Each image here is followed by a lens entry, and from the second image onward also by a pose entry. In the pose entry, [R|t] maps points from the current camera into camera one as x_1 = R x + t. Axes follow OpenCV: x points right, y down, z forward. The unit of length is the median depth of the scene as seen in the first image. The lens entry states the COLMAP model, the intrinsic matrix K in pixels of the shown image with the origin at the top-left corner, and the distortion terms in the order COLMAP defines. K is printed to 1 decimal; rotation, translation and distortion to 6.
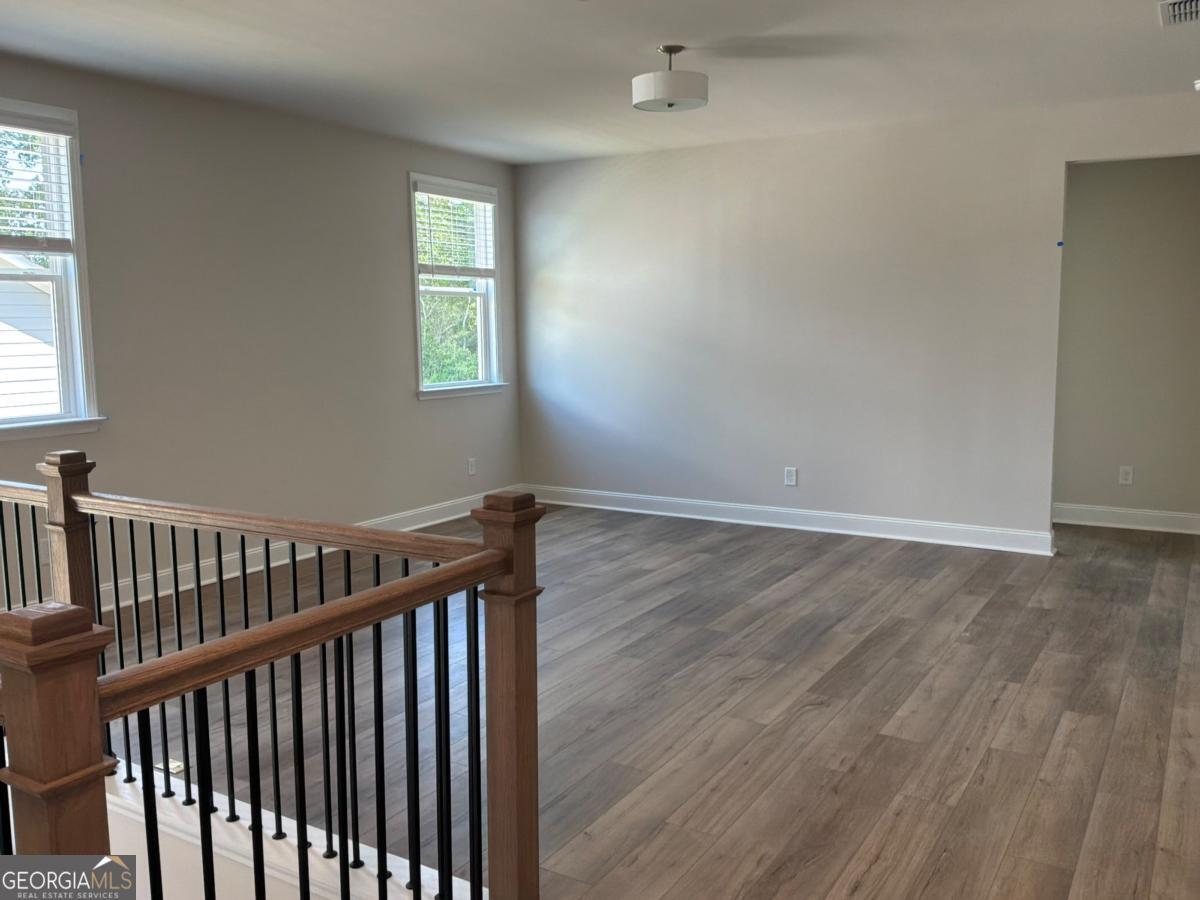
lens RADIAL K [[989.2, 0, 600.0], [0, 989.2, 450.0], [0, 0, 1]] dist [0.183575, -0.238778]
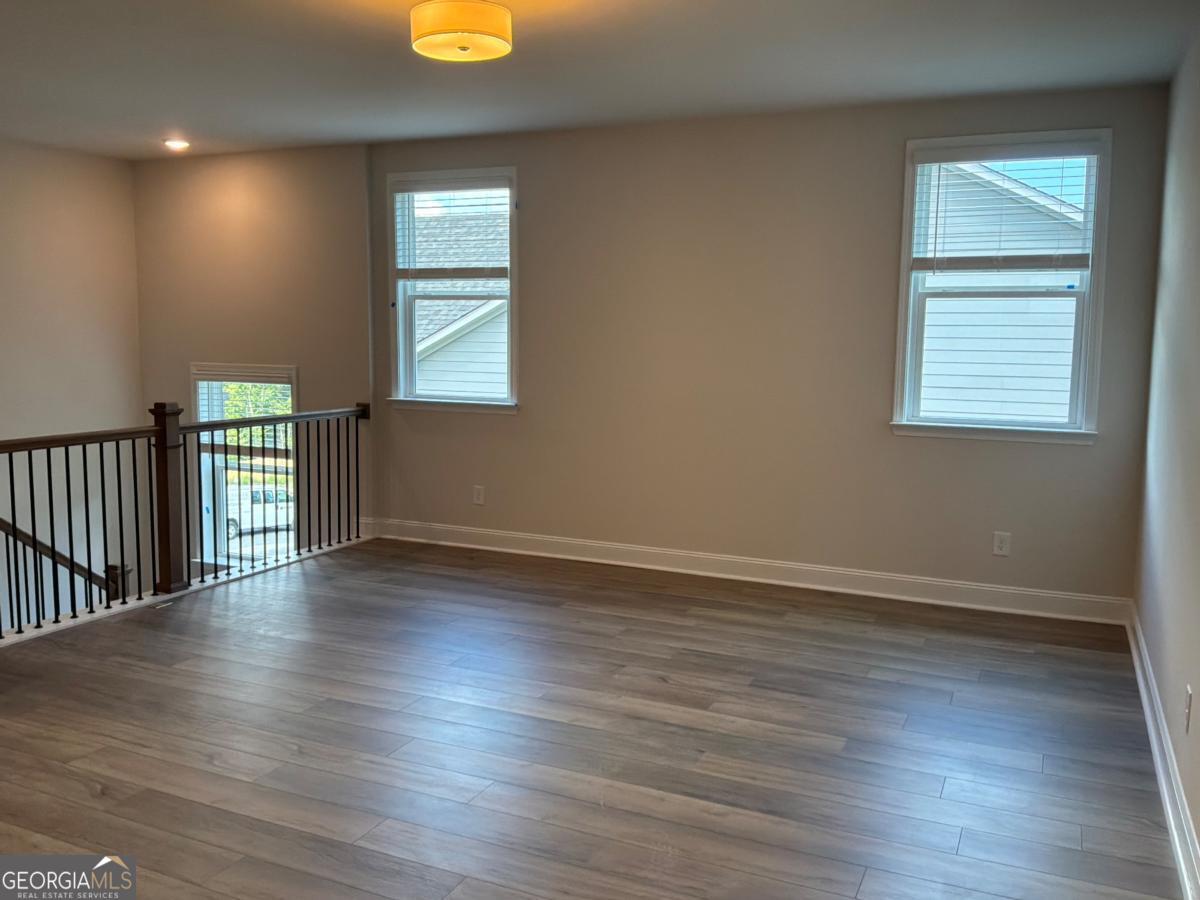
lens RADIAL K [[993.1, 0, 600.0], [0, 993.1, 450.0], [0, 0, 1]] dist [0.119567, -0.242934]
pose [[0.120248, 0.120111, -0.985451, 0.774428], [-0.146185, 0.983975, 0.102093, -0.118639], [0.981922, 0.131782, 0.135880, 0.942312]]
